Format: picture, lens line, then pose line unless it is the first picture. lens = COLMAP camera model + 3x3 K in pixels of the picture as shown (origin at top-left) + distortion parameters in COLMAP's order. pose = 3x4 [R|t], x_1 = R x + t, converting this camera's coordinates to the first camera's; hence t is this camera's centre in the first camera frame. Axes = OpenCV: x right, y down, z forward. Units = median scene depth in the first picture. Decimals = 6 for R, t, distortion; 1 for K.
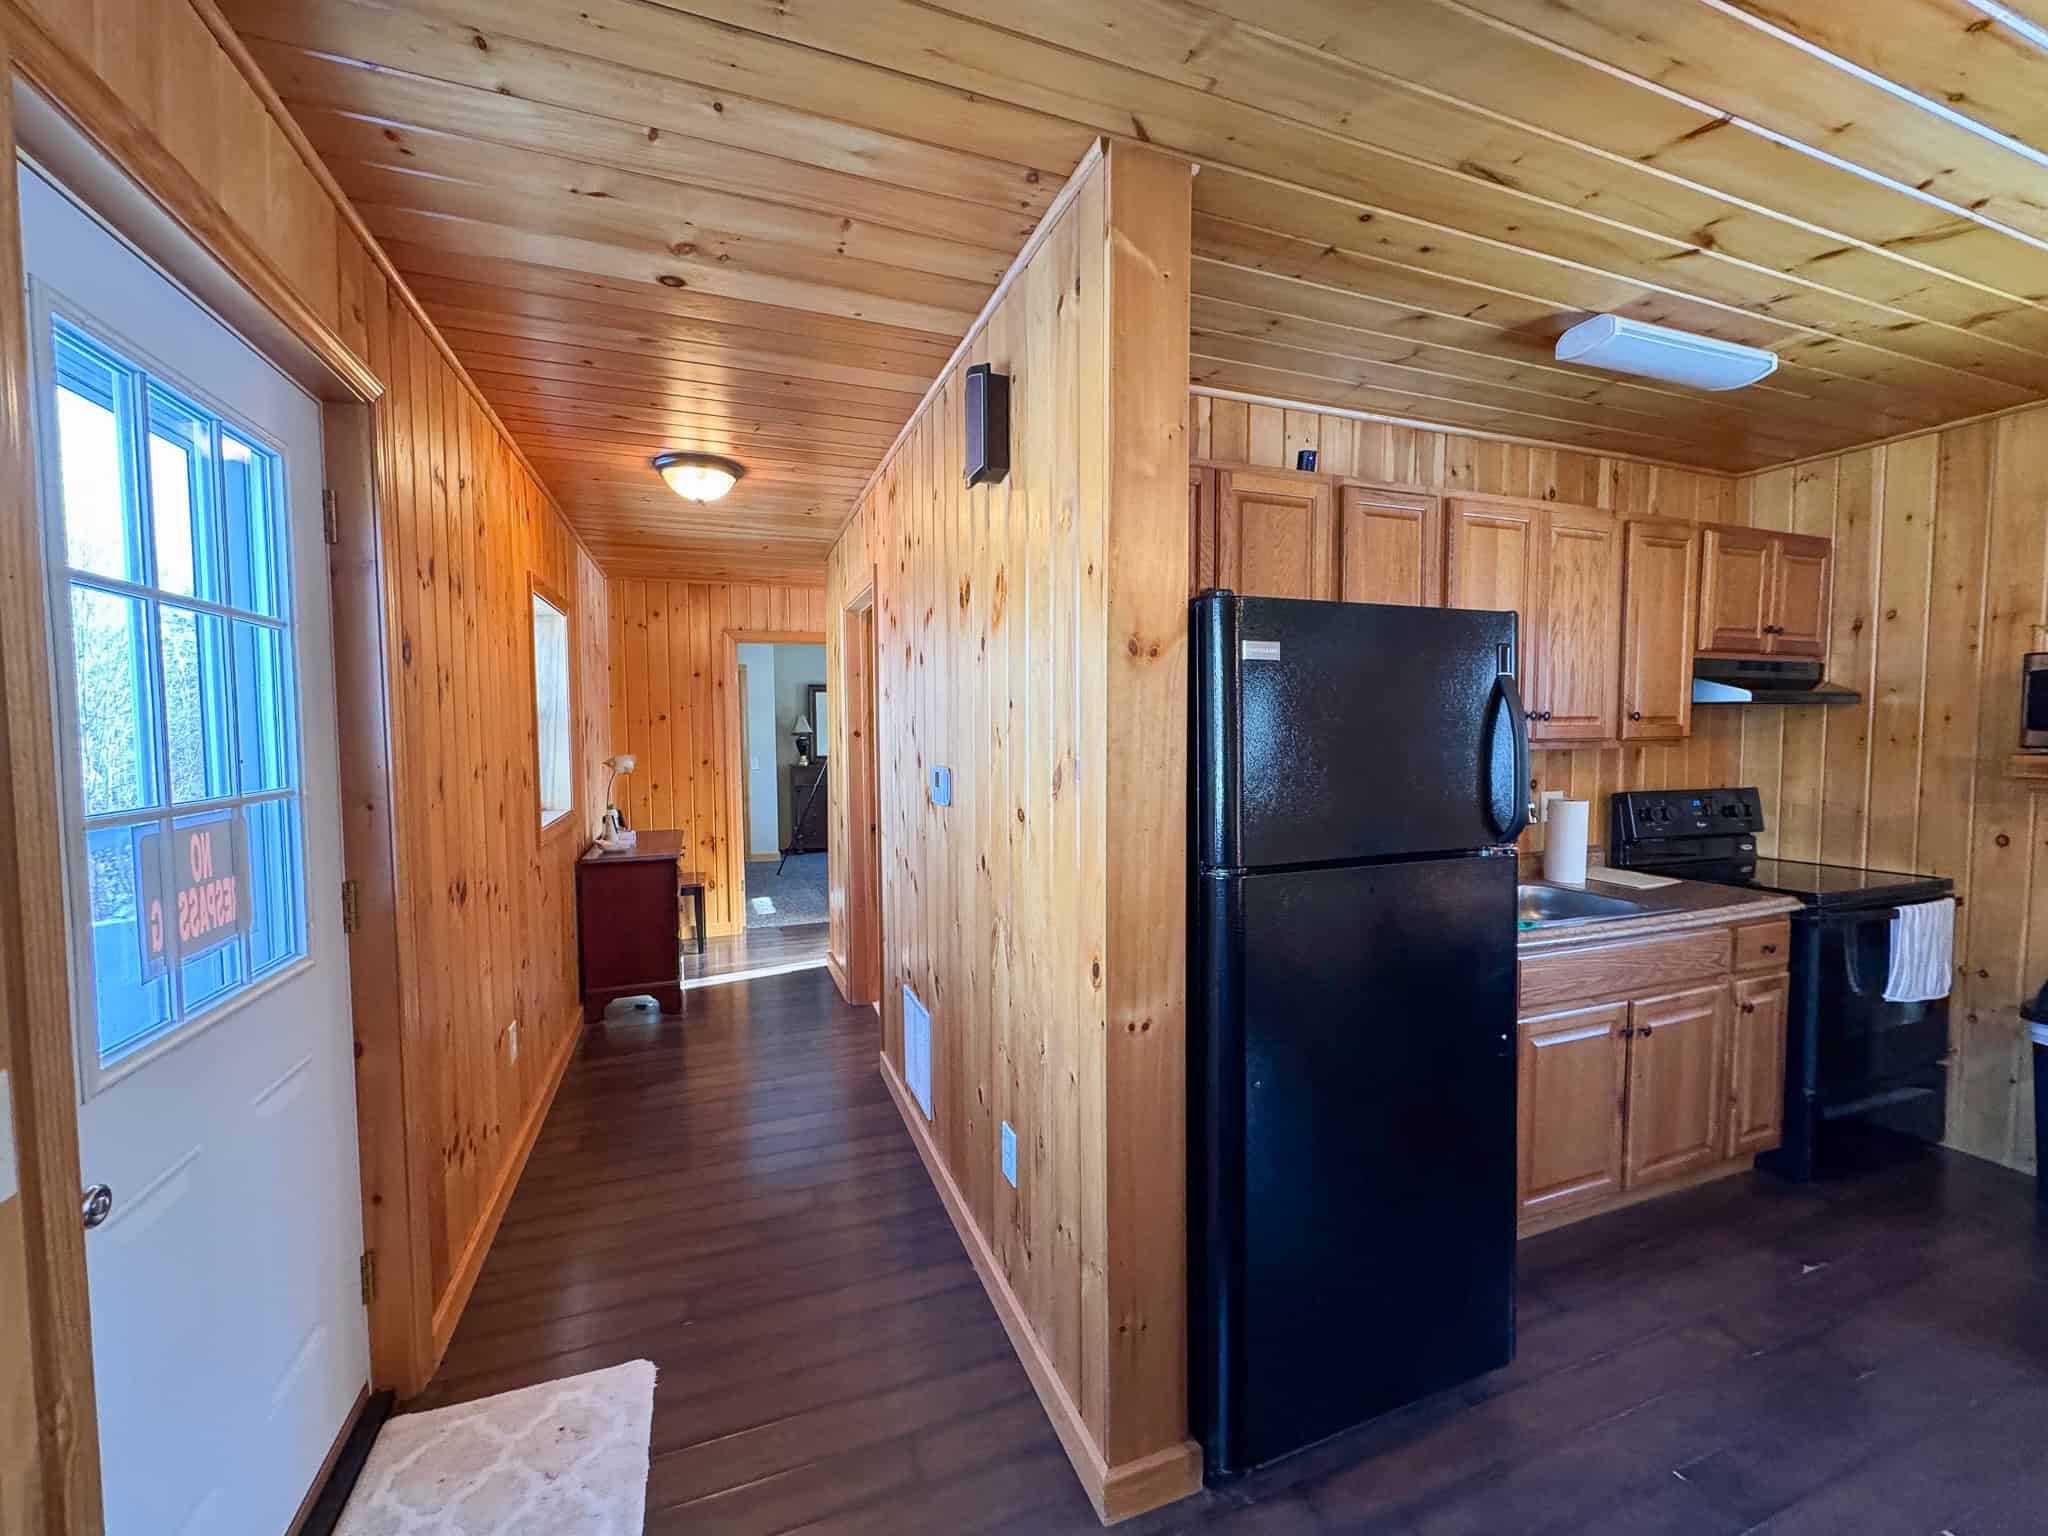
lens RADIAL K [[828.5, 0, 1024.3], [0, 828.5, 765.4], [0, 0, 1]] dist [-0.000578, 0.000099]
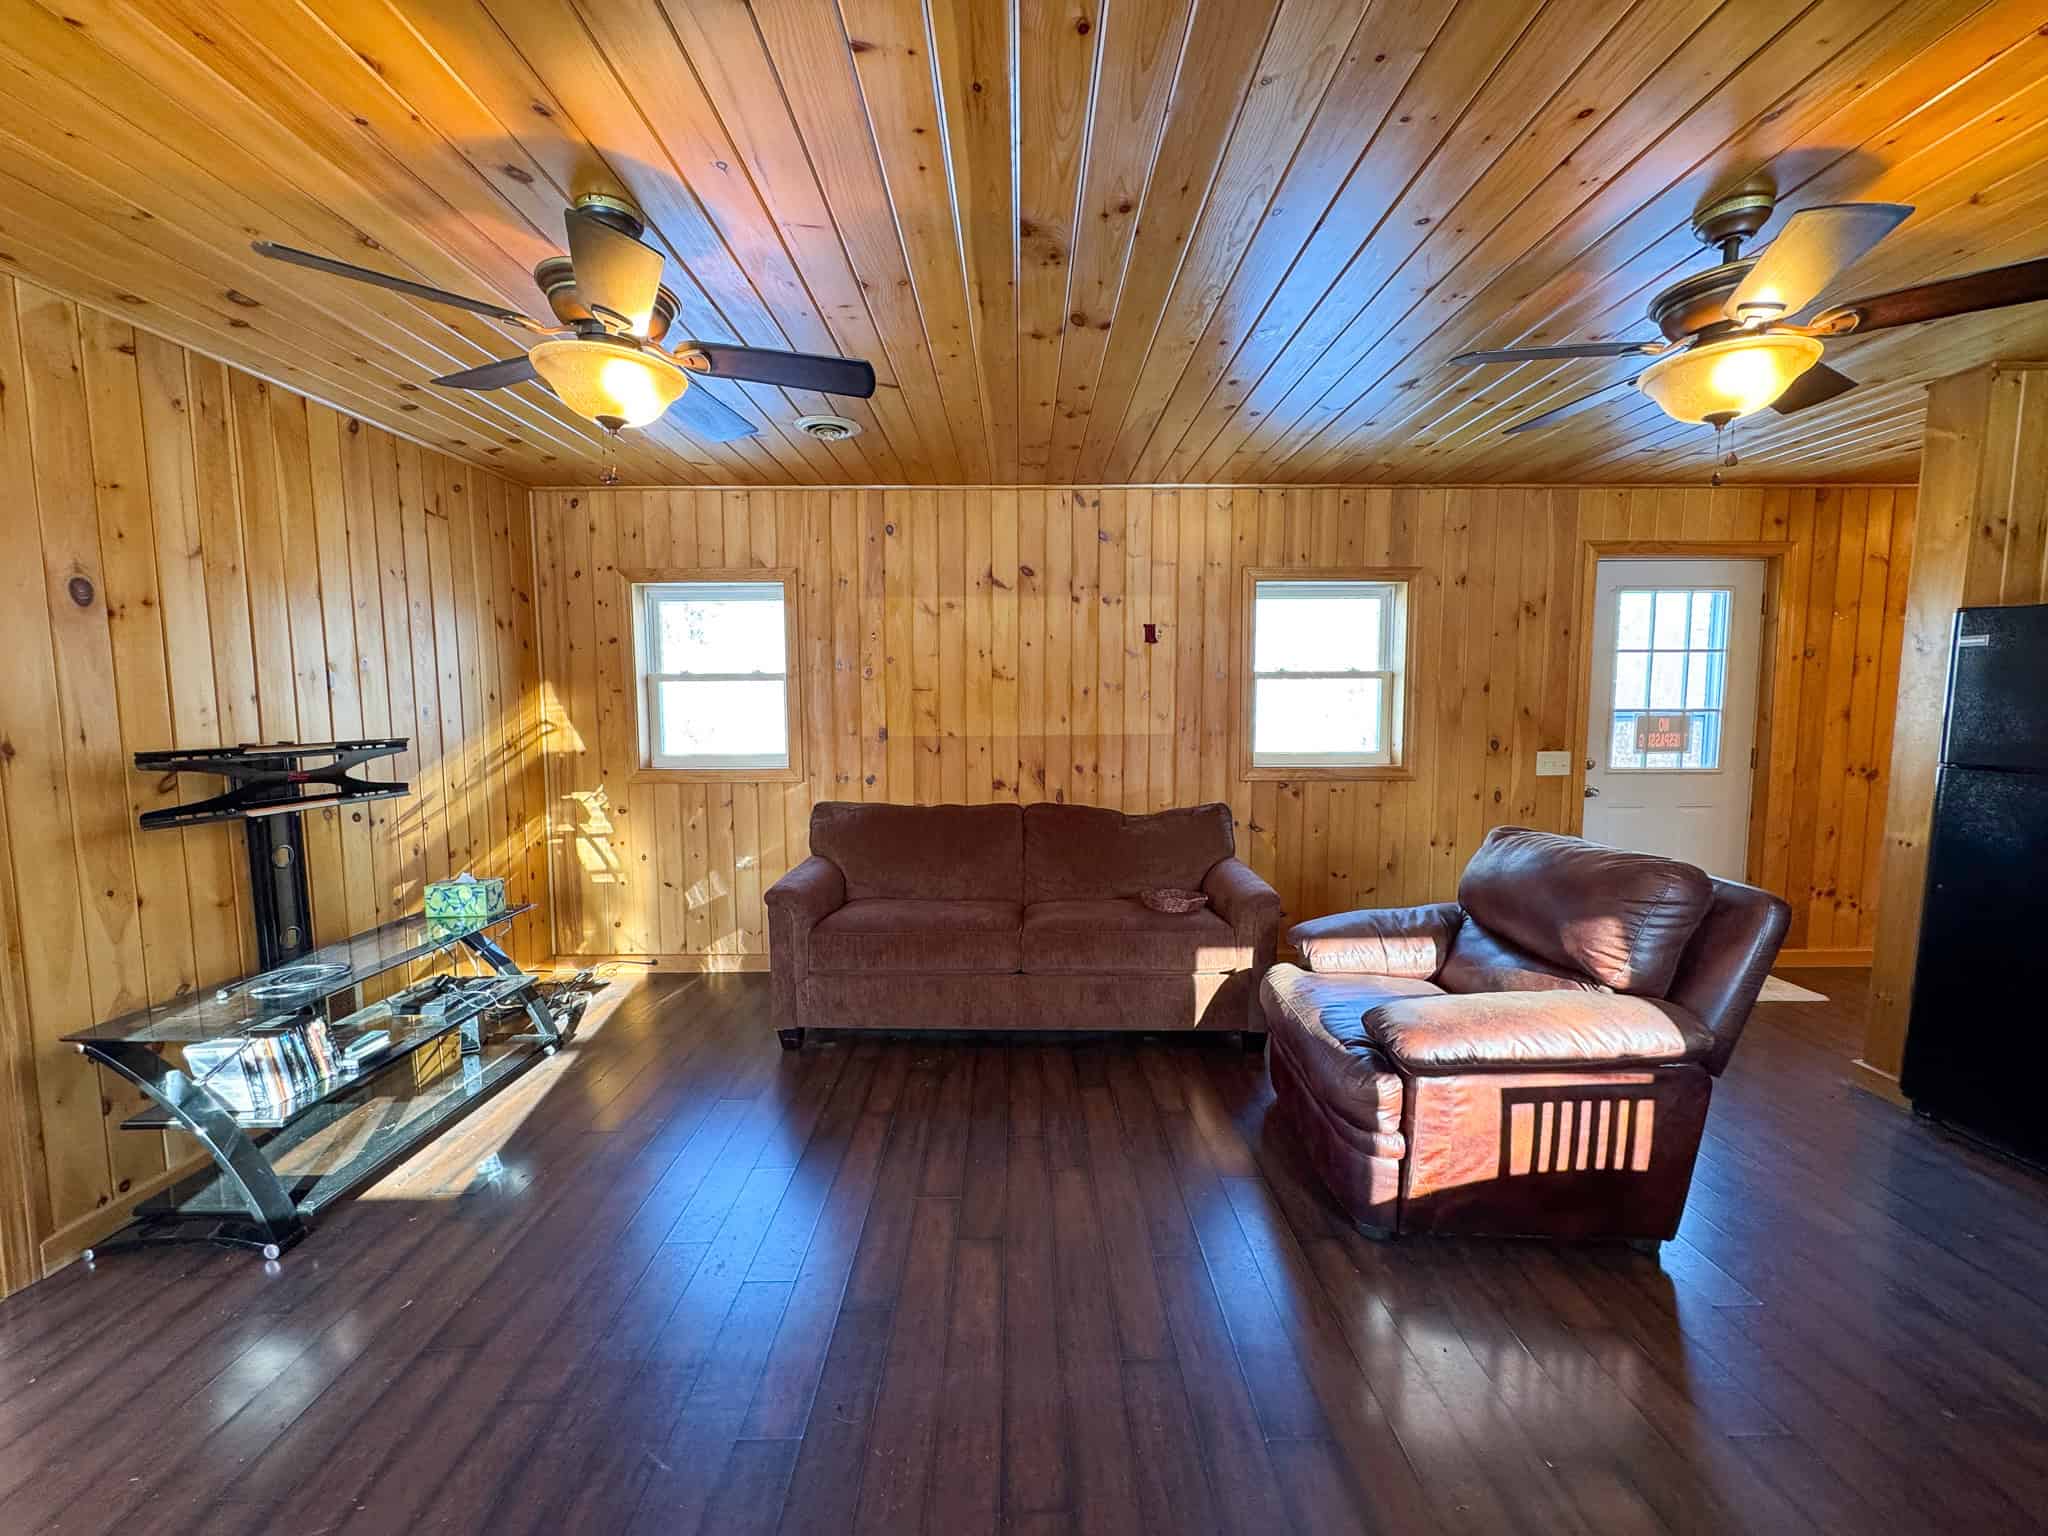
lens RADIAL K [[811.5, 0, 1019.6], [0, 811.5, 765.7], [0, 0, 1]] dist [-0.000859, -0.000065]
pose [[-0.353513, 0.084871, -0.931571, 1.494746], [-0.042047, 0.993427, 0.106463, 0.015155], [0.934484, 0.076806, -0.347621, -0.152462]]
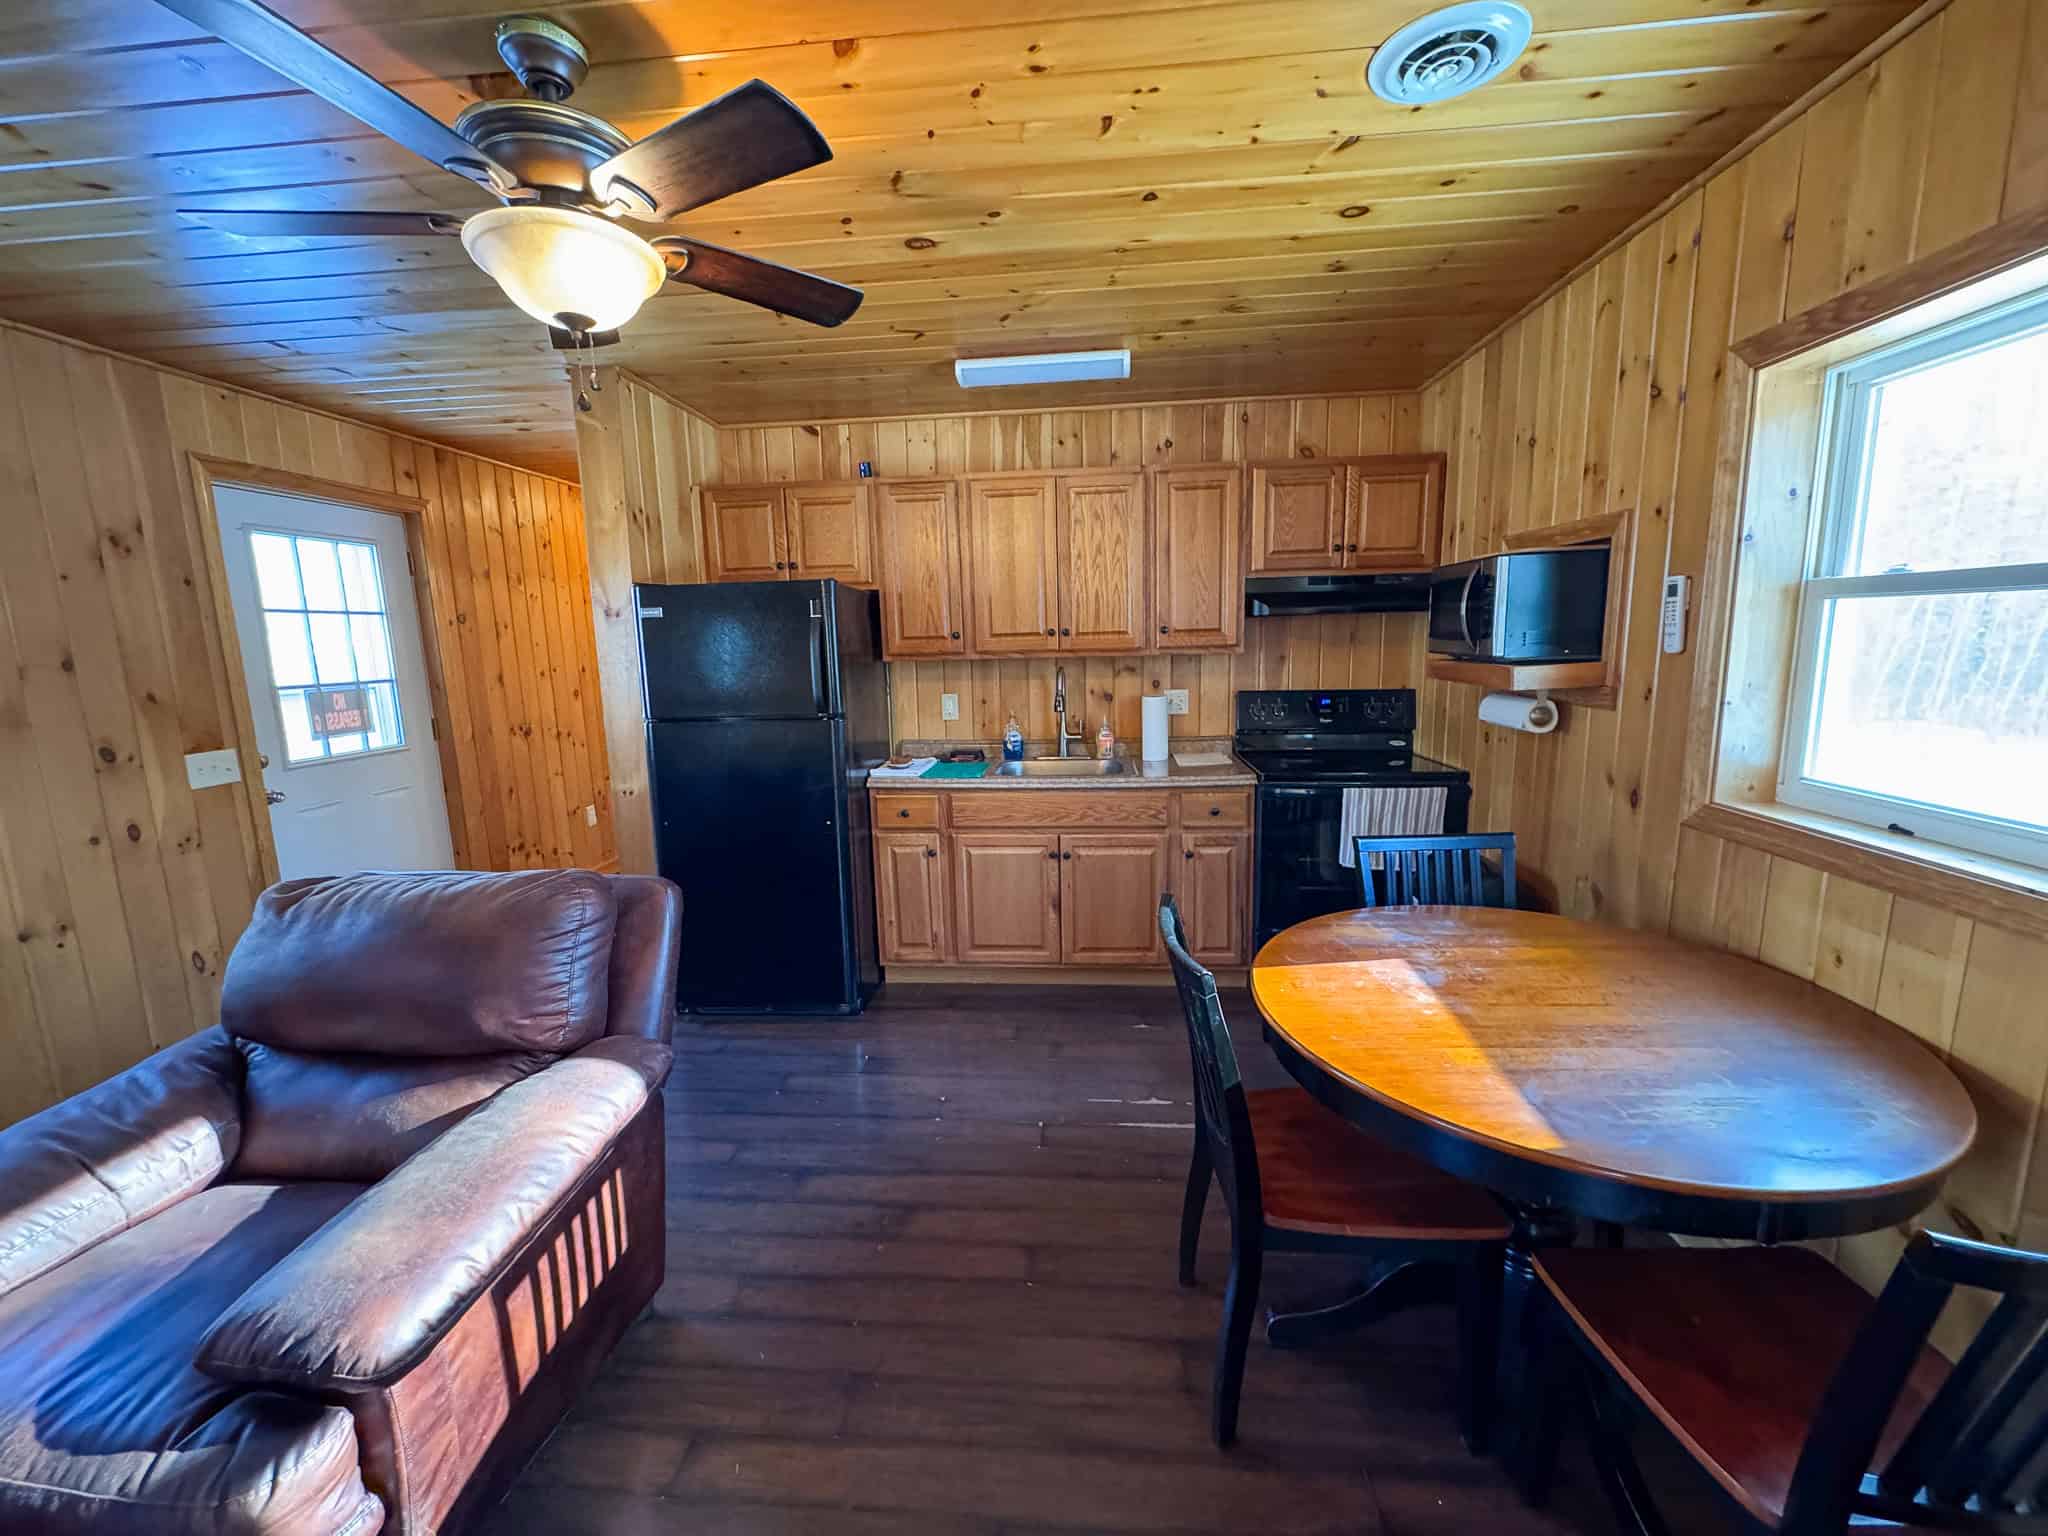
lens RADIAL K [[819.8, 0, 1029.6], [0, 819.8, 766.5], [0, 0, 1]] dist [-0.002016, 0.000125]
pose [[0.899386, 0.049258, -0.434372, 1.152549], [0.001113, 0.993370, 0.114954, 0.004322], [0.437155, -0.103872, 0.893368, -0.245844]]
